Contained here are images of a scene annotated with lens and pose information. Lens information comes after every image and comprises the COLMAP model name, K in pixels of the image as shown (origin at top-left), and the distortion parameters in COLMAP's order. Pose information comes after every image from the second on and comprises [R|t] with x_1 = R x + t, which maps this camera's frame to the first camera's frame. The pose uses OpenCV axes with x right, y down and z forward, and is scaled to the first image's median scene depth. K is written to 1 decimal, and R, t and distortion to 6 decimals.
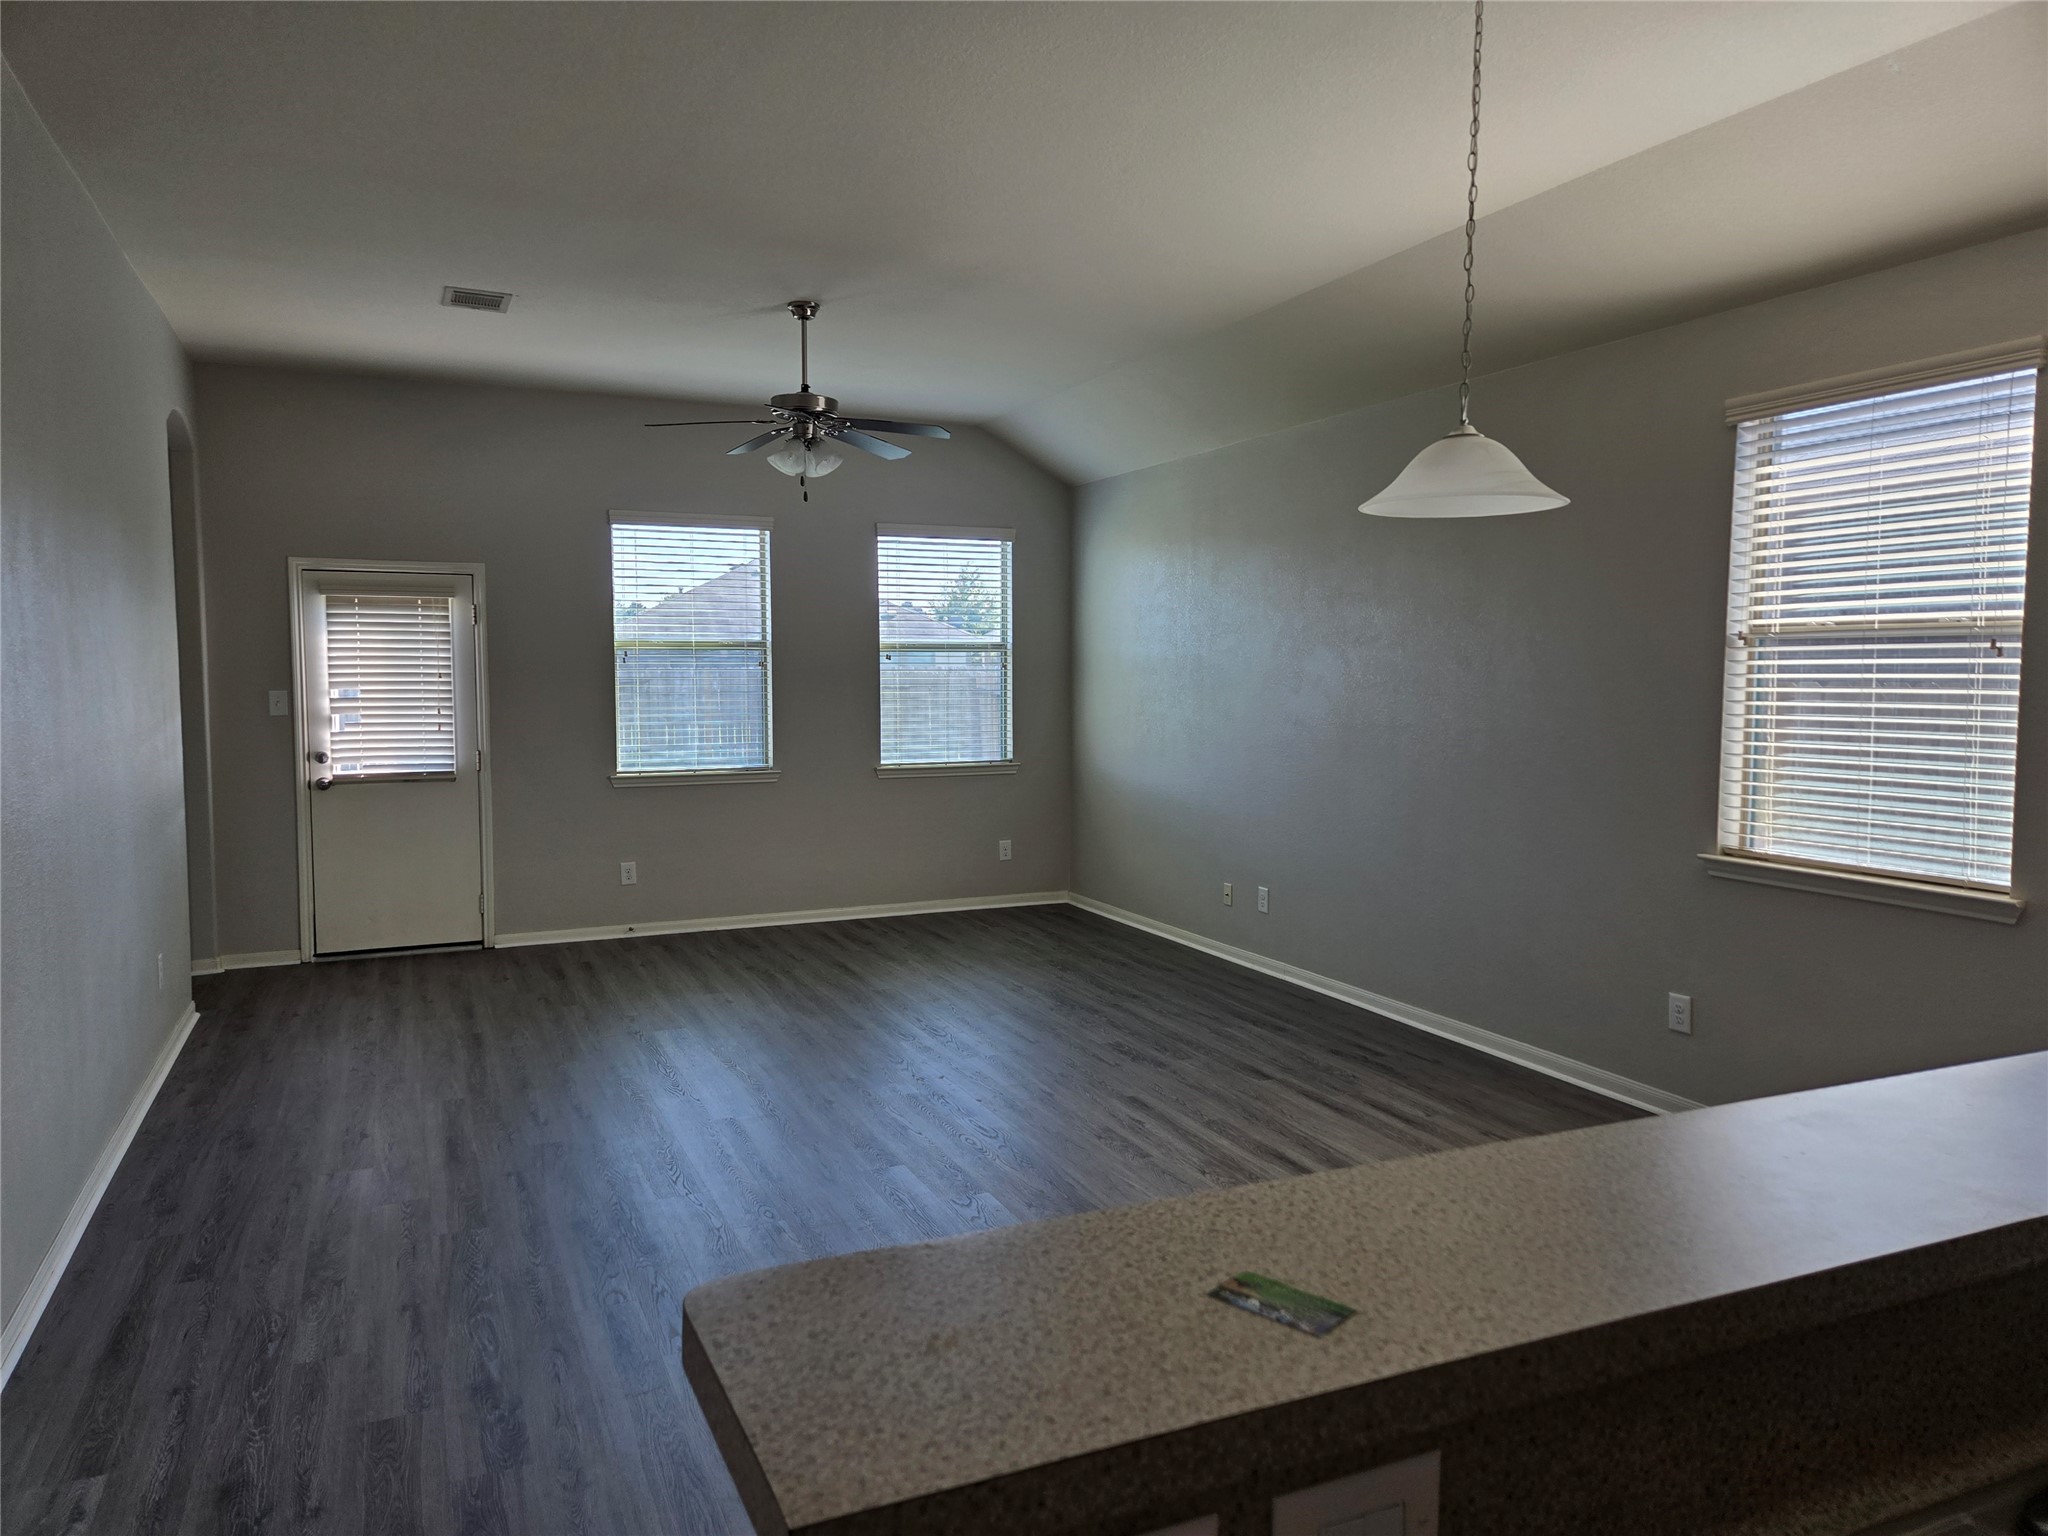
lens RADIAL K [[1403.0, 0, 1024.0], [0, 1403.0, 768.0], [0, 0, 1]] dist [-0.000009, 0.000530]
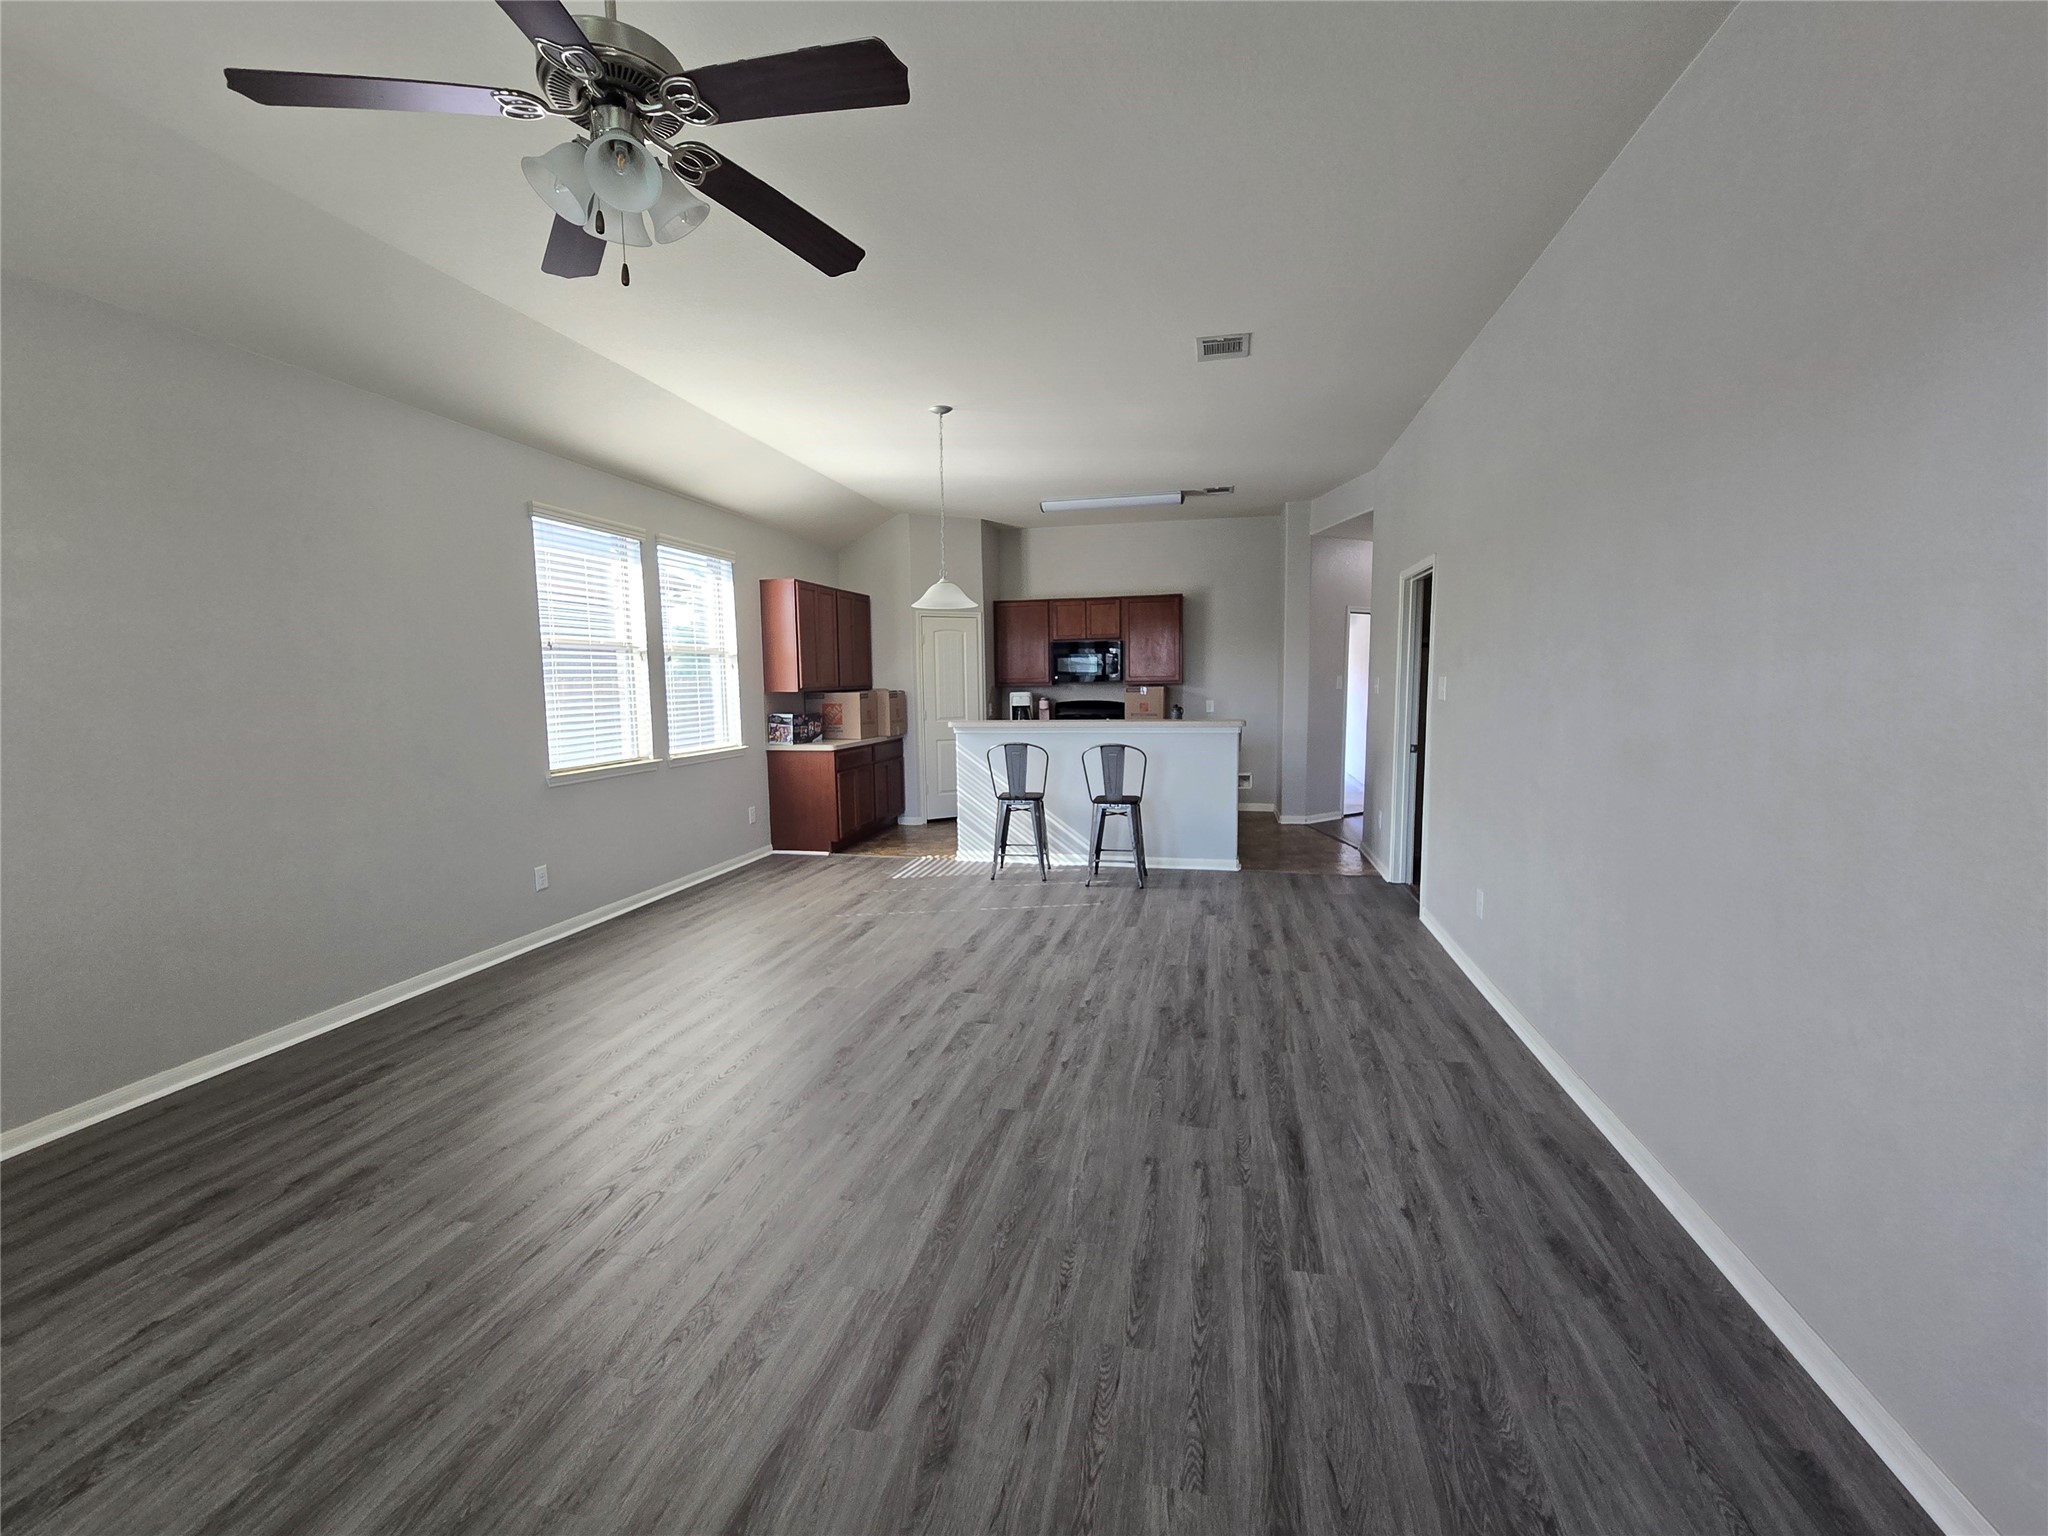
lens RADIAL K [[838.5, 0, 1027.8], [0, 838.5, 761.6], [0, 0, 1]] dist [-0.000463, -0.000377]
pose [[-0.802813, -0.056917, 0.593508, -0.588611], [0.051868, 0.984992, 0.164620, -0.091116], [-0.593971, 0.162944, -0.787812, 1.526513]]
